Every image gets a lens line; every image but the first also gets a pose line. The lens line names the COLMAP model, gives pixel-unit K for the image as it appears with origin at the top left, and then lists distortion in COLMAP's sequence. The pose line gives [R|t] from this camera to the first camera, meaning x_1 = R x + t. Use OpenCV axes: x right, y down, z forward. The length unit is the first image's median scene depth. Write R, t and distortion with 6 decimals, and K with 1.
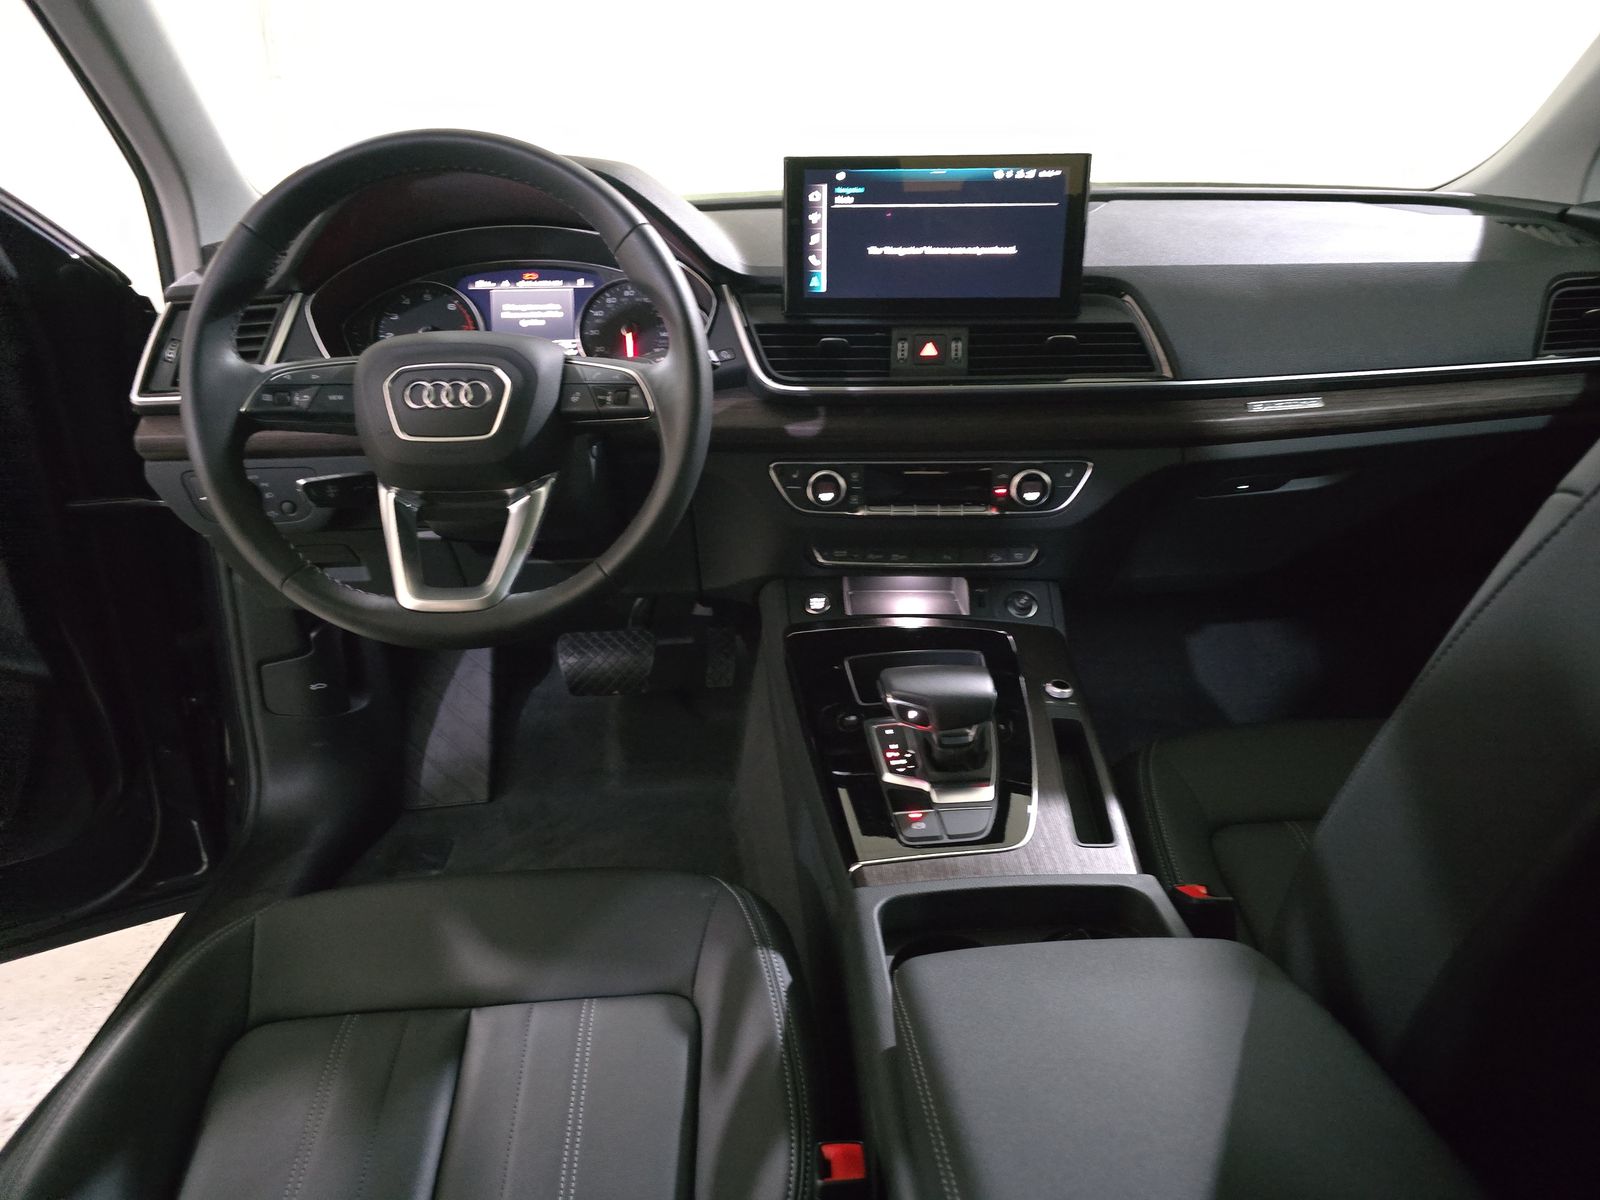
lens RADIAL K [[1076.1, 0, 801.4], [0, 1076.1, 589.4], [0, 0, 1]] dist [0.063275, -0.035615]
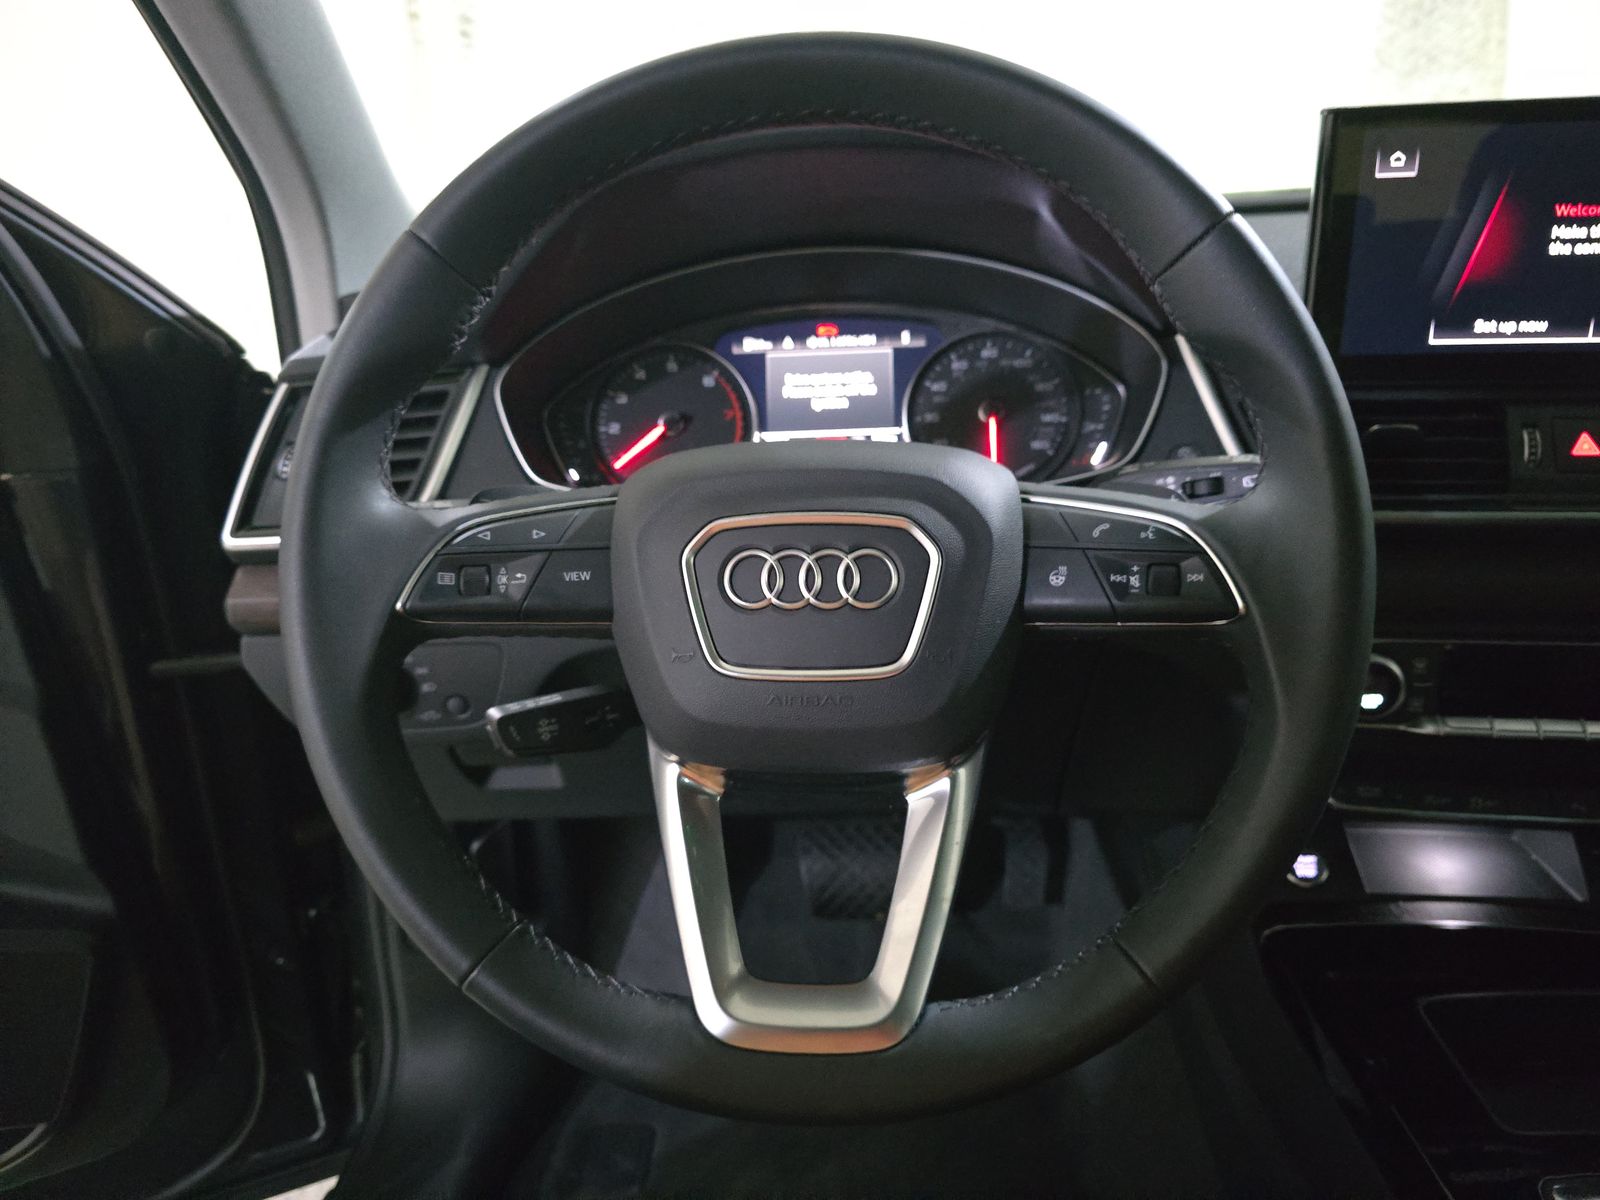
lens RADIAL K [[1064.5, 0, 800.0], [0, 1064.5, 600.0], [0, 0, 1]] dist [0.062271, -0.043317]
pose [[0.995354, 0.007928, -0.095955, -0.219292], [-0.010966, 0.999454, -0.031167, -0.119719], [0.095656, 0.032074, 0.994898, 0.411191]]
